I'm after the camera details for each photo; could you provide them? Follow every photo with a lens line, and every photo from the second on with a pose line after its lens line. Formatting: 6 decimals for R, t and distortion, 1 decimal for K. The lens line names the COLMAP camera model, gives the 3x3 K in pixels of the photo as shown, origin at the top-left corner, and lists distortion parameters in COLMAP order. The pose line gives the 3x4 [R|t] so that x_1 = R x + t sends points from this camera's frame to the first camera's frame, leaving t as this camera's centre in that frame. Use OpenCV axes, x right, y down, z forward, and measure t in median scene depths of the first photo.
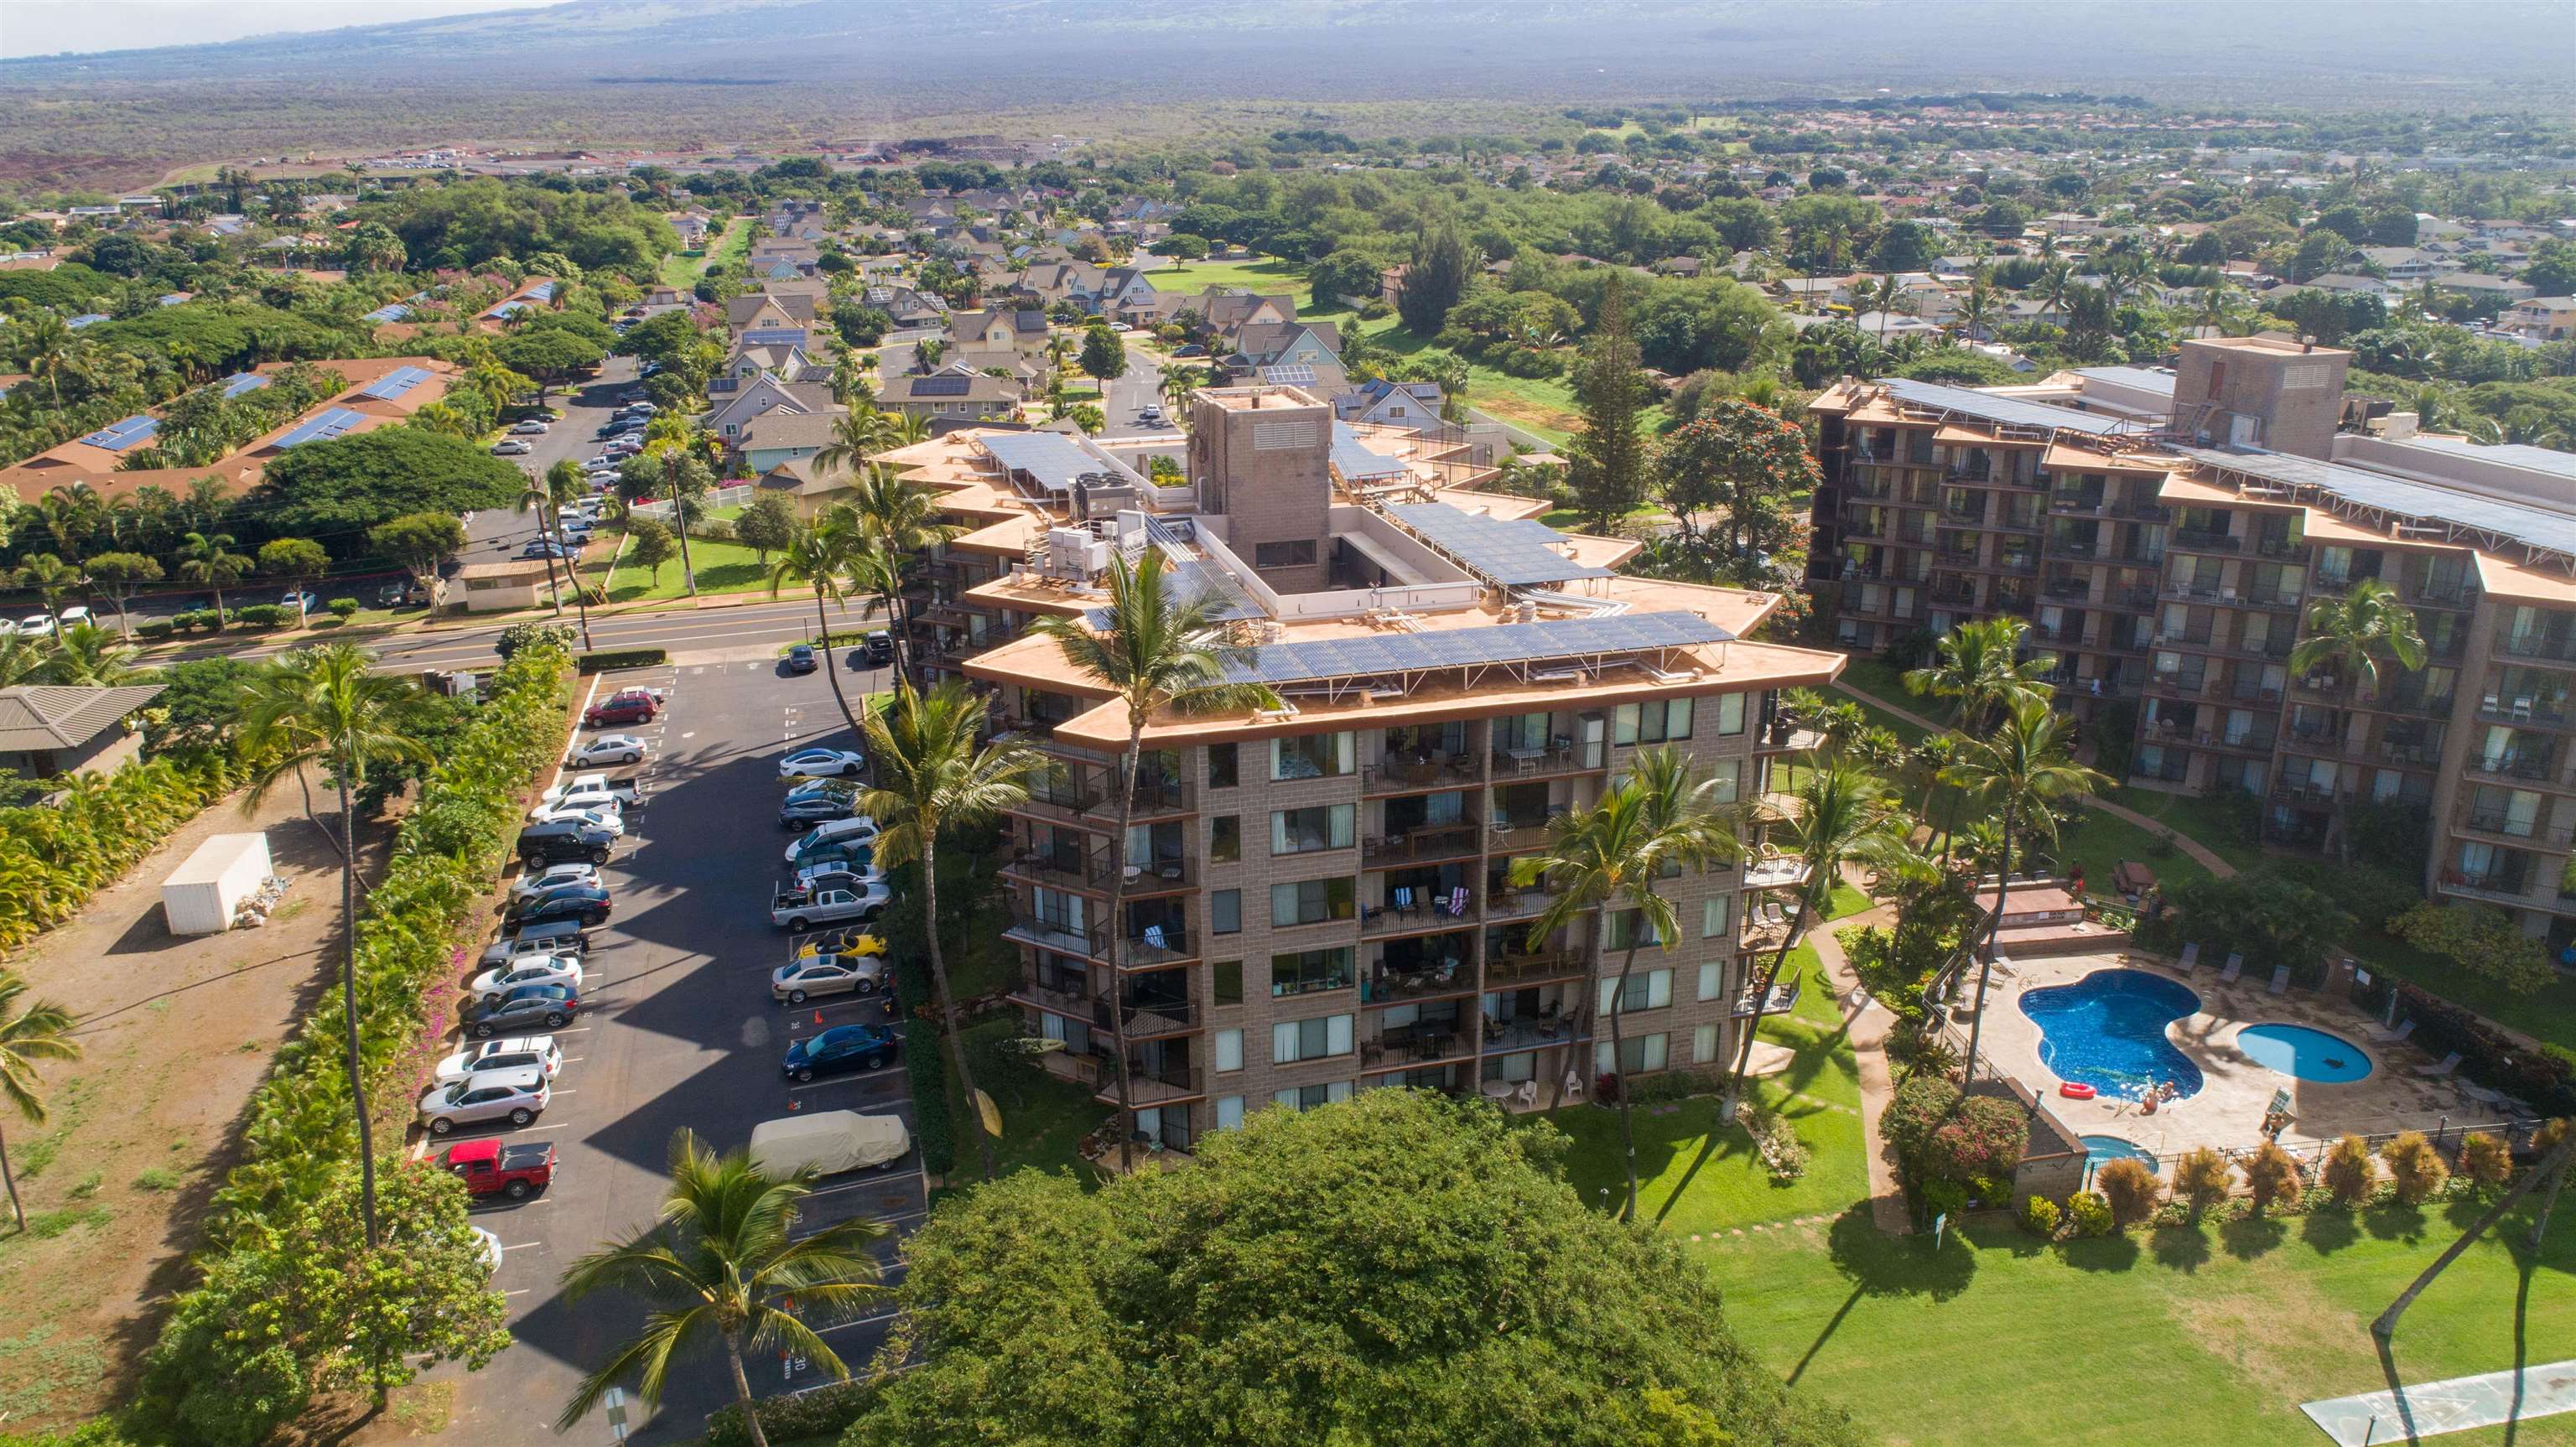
lens RADIAL K [[1727.7, 0, 1288.0], [0, 1727.7, 723.5], [0, 0, 1]] dist [-0.016252, 0.008835]
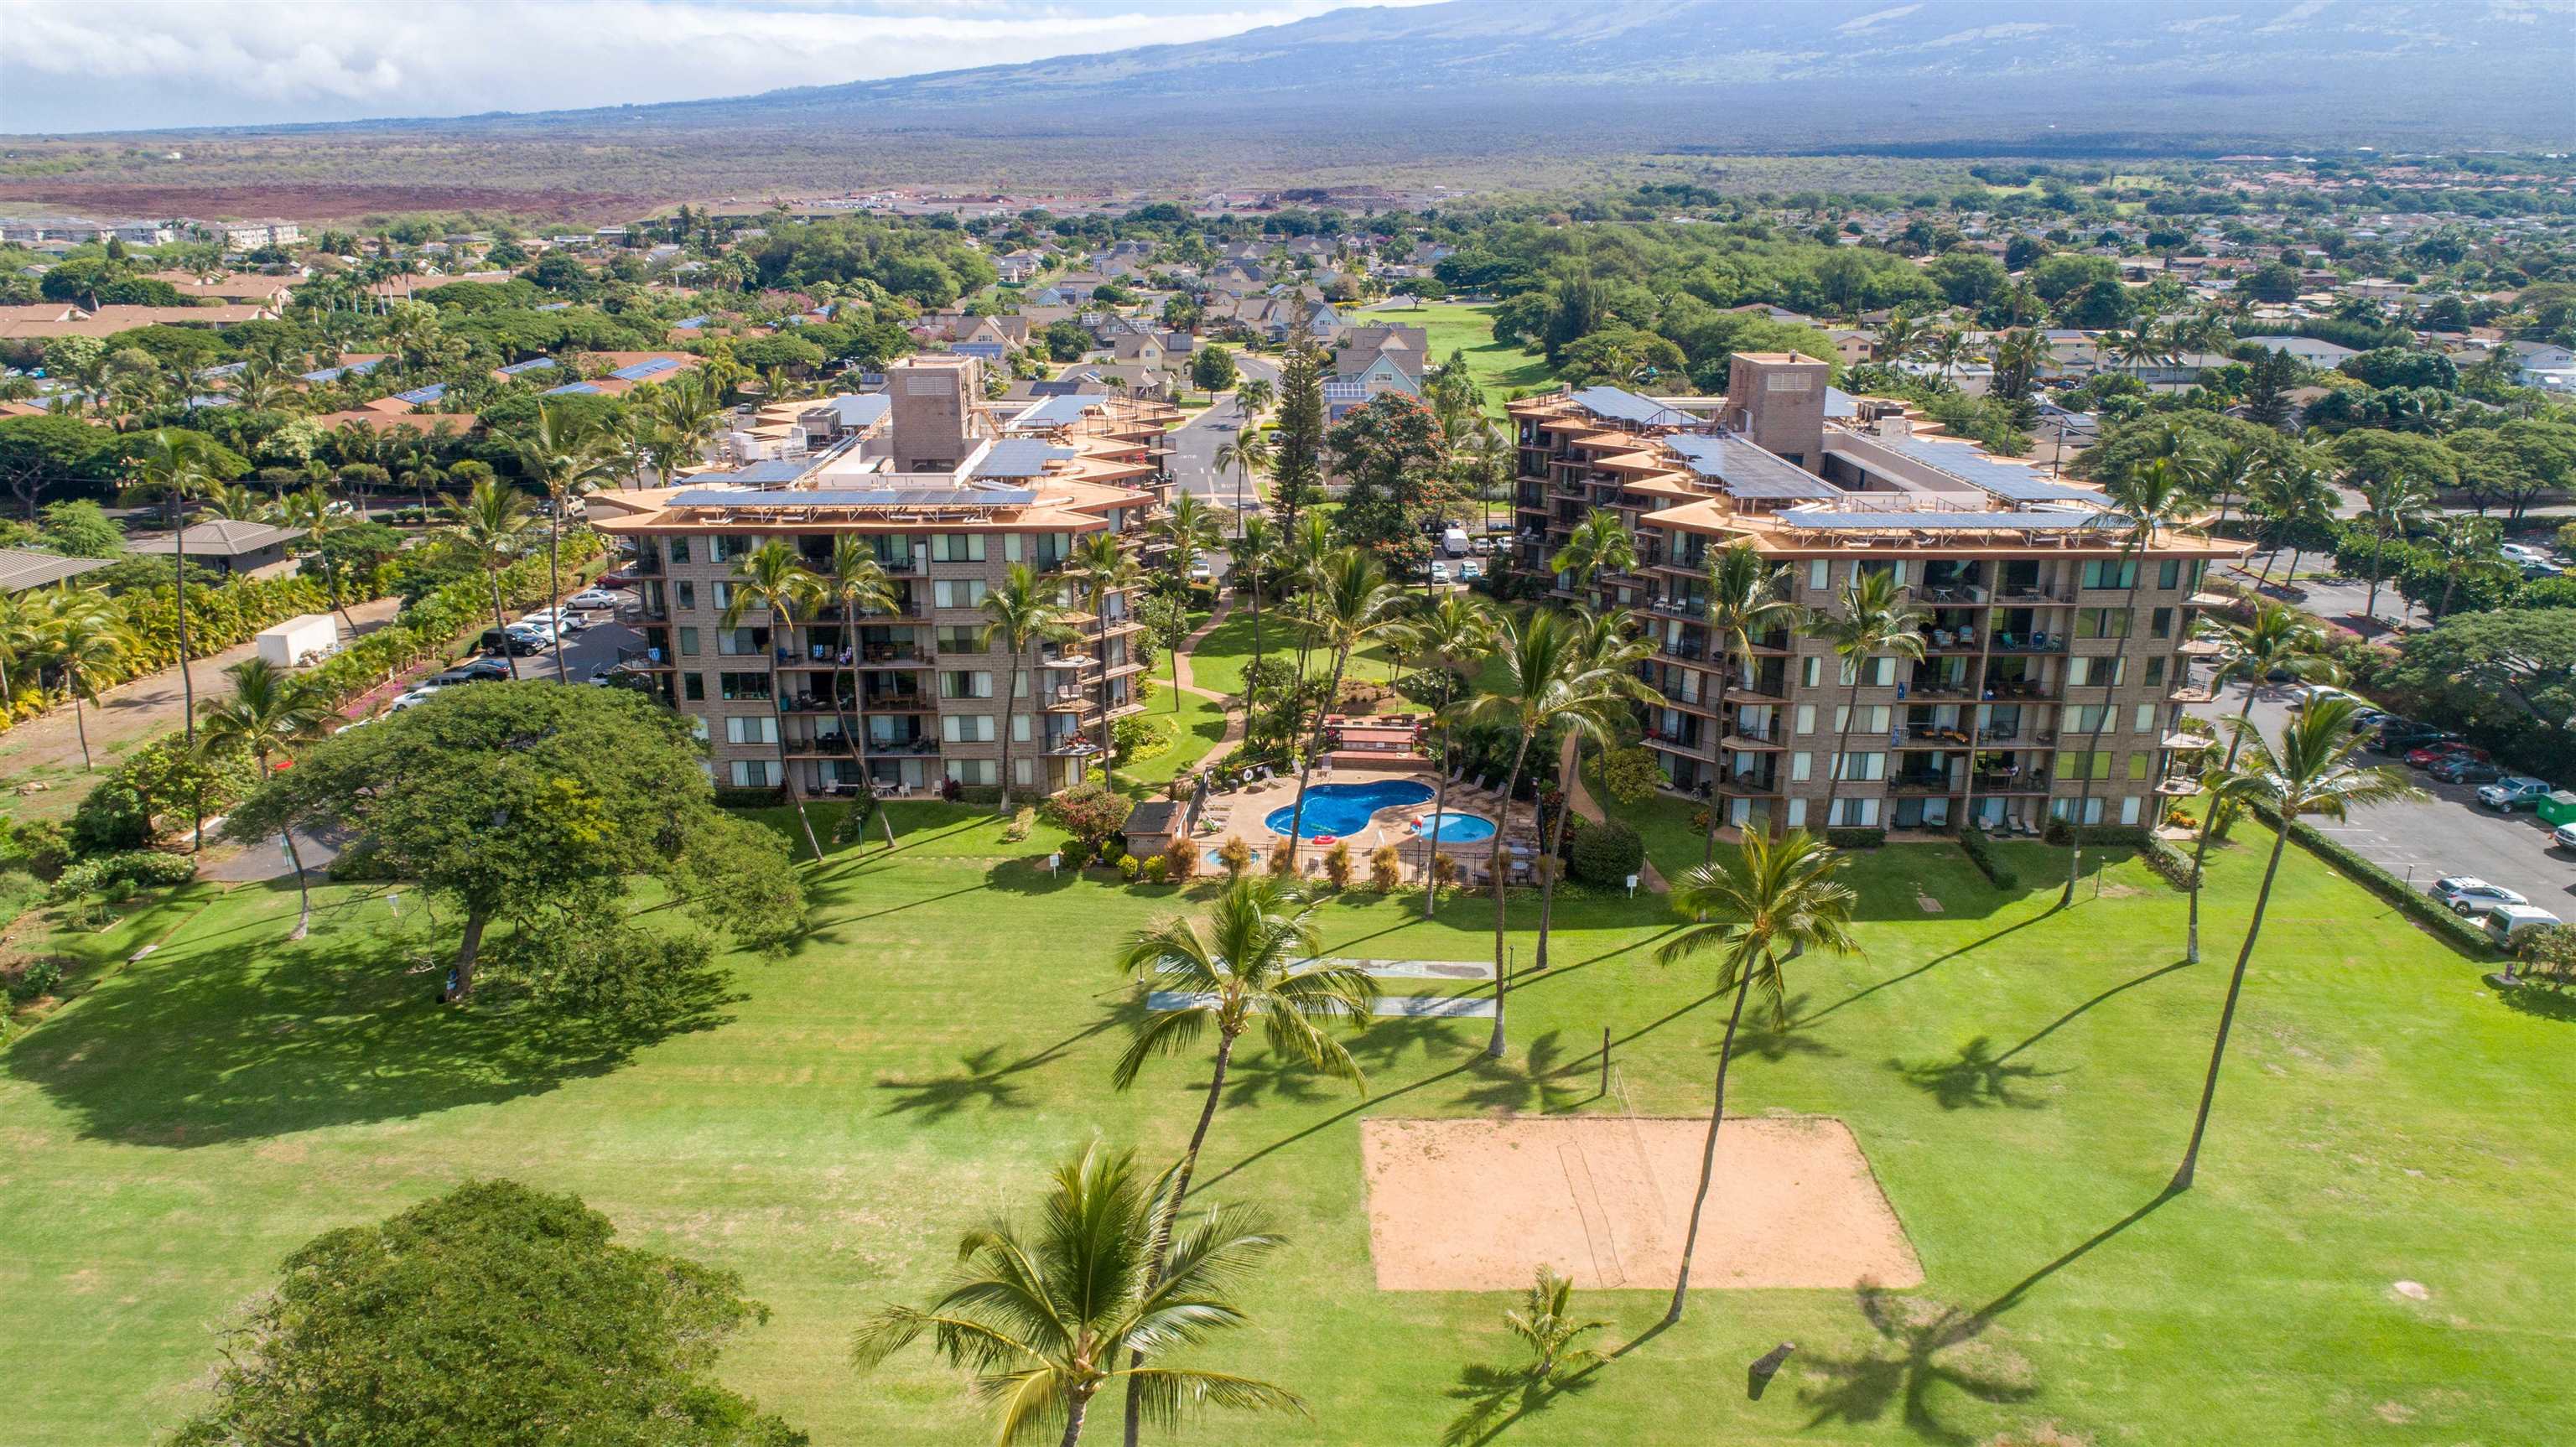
lens RADIAL K [[1727.7, 0, 1288.0], [0, 1727.7, 723.5], [0, 0, 1]] dist [-0.016252, 0.008835]
pose [[0.971212, 0.080077, -0.224354, 0.540952], [-0.086149, 0.996130, -0.017389, 0.099671], [0.222093, 0.036217, 0.974353, -0.297618]]
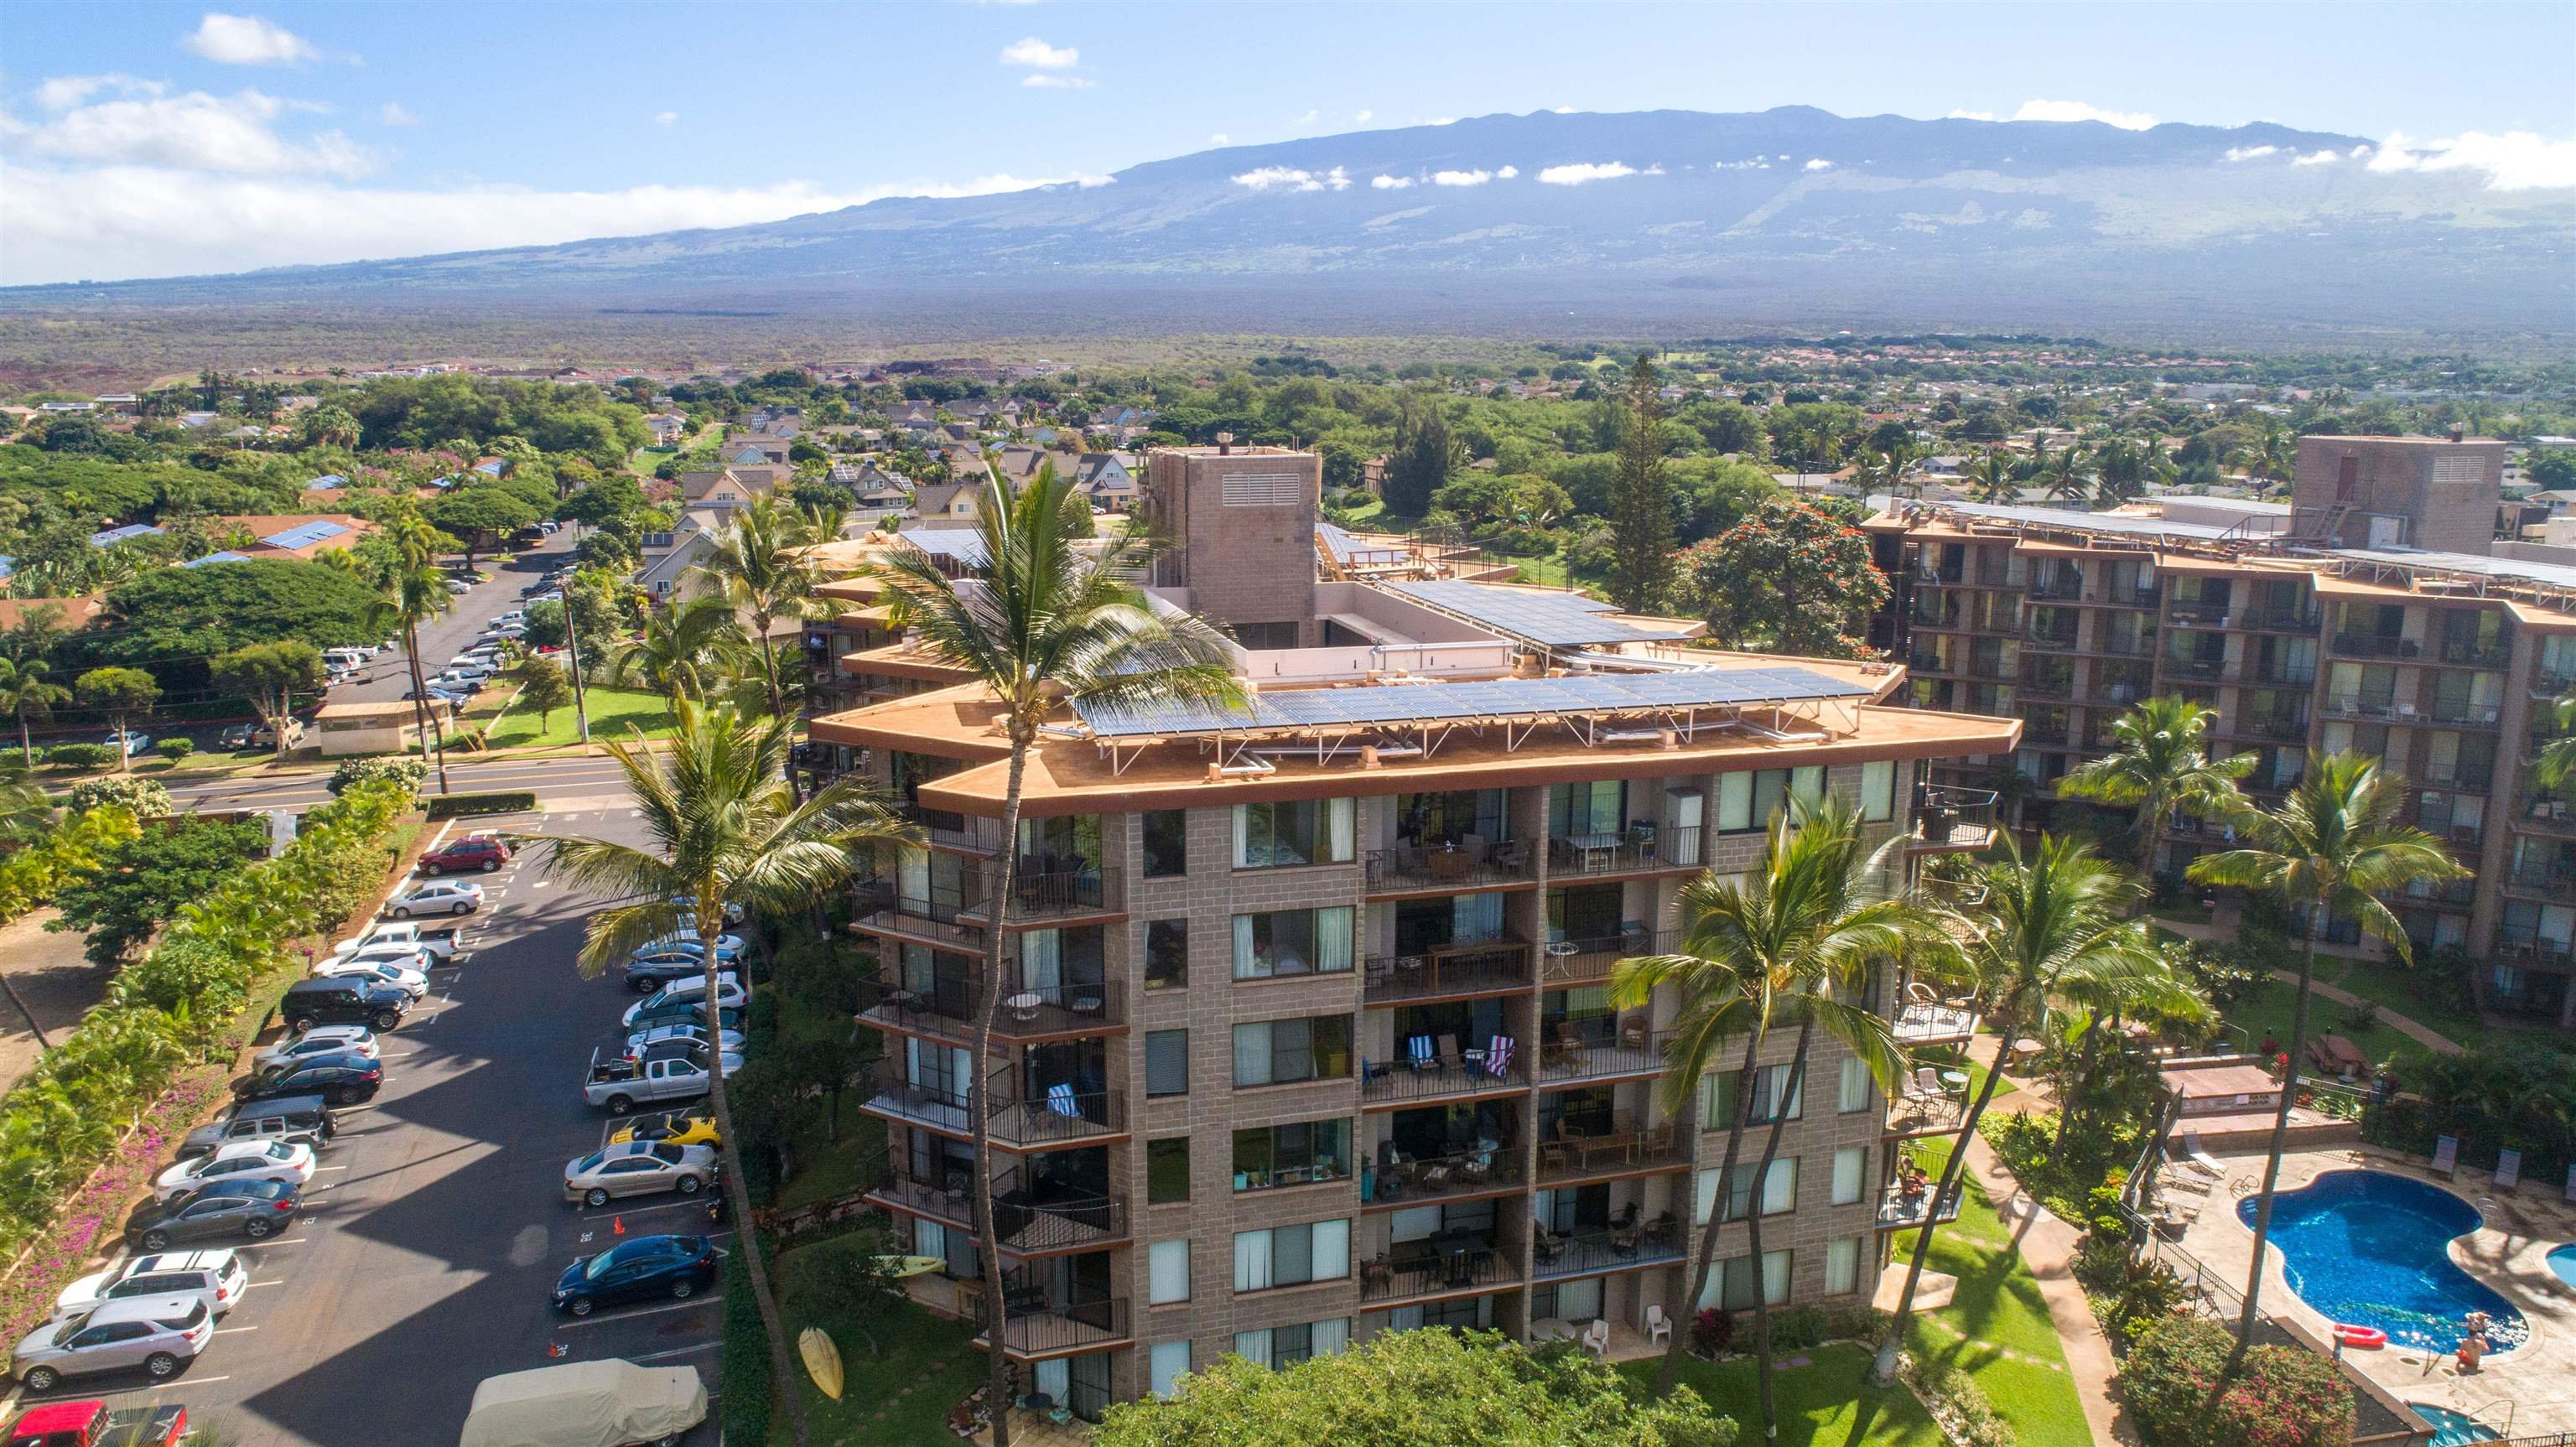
lens RADIAL K [[1727.7, 0, 1288.0], [0, 1727.7, 723.5], [0, 0, 1]] dist [-0.016252, 0.008835]
pose [[0.999884, 0.008667, 0.012560, 0.001587], [-0.006981, 0.991677, -0.128560, 0.037366], [-0.013570, 0.128458, 0.991622, 0.178746]]
